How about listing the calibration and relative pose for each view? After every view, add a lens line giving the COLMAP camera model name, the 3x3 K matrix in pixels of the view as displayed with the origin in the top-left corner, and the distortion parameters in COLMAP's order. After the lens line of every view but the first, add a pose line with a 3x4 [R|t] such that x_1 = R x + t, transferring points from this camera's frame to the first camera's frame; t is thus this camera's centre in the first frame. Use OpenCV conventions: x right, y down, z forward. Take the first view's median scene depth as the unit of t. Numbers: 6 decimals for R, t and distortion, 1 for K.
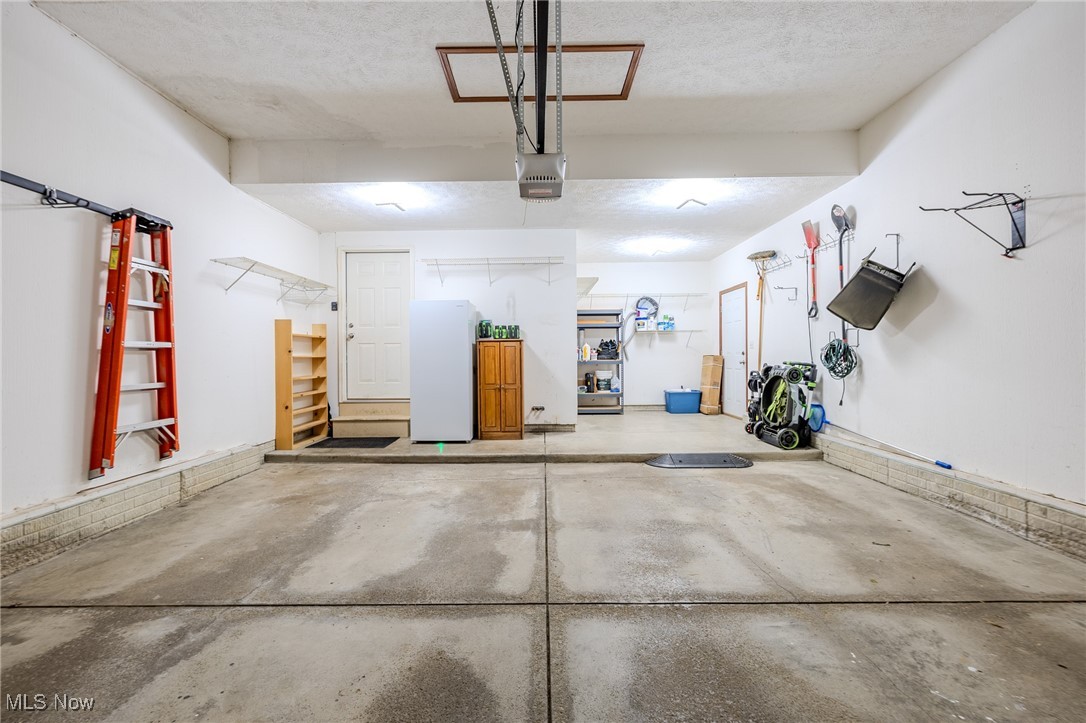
lens RADIAL K [[451.7, 0, 538.2], [0, 451.7, 352.5], [0, 0, 1]] dist [-0.001118, -0.000048]
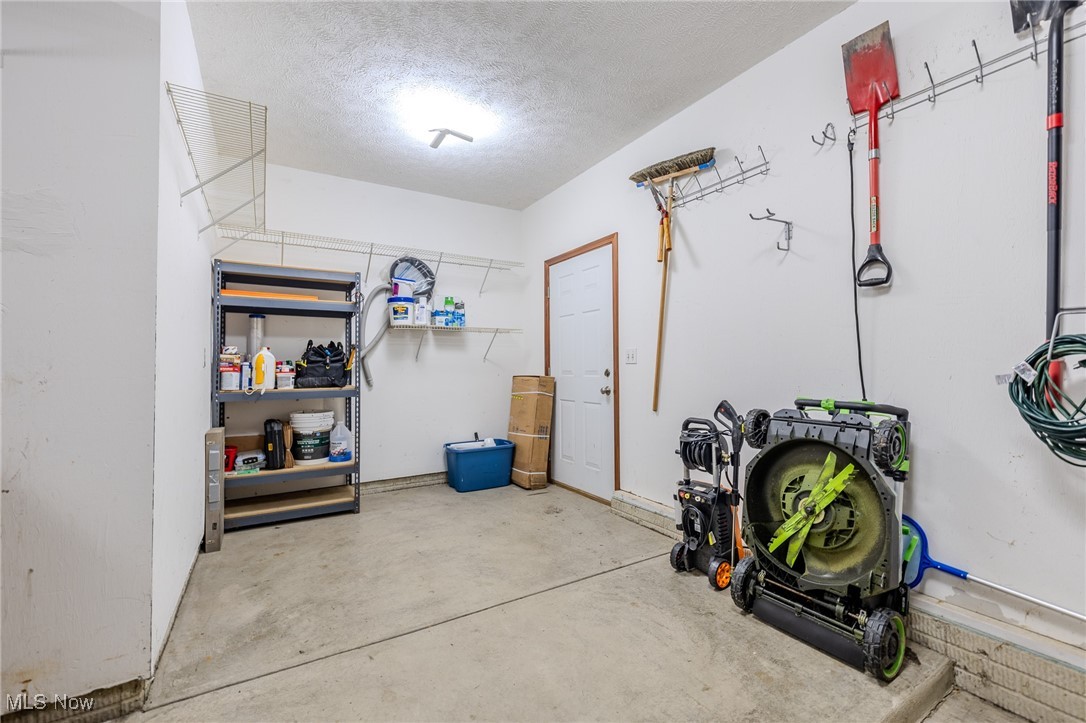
lens RADIAL K [[451.7, 0, 534.4], [0, 451.7, 358.3], [0, 0, 1]] dist [-0.001118, -0.000048]
pose [[0.853362, 0.012238, 0.521175, 0.100847], [-0.002906, 0.999821, -0.018720, -0.004331], [-0.521311, 0.014460, 0.853244, 0.522202]]
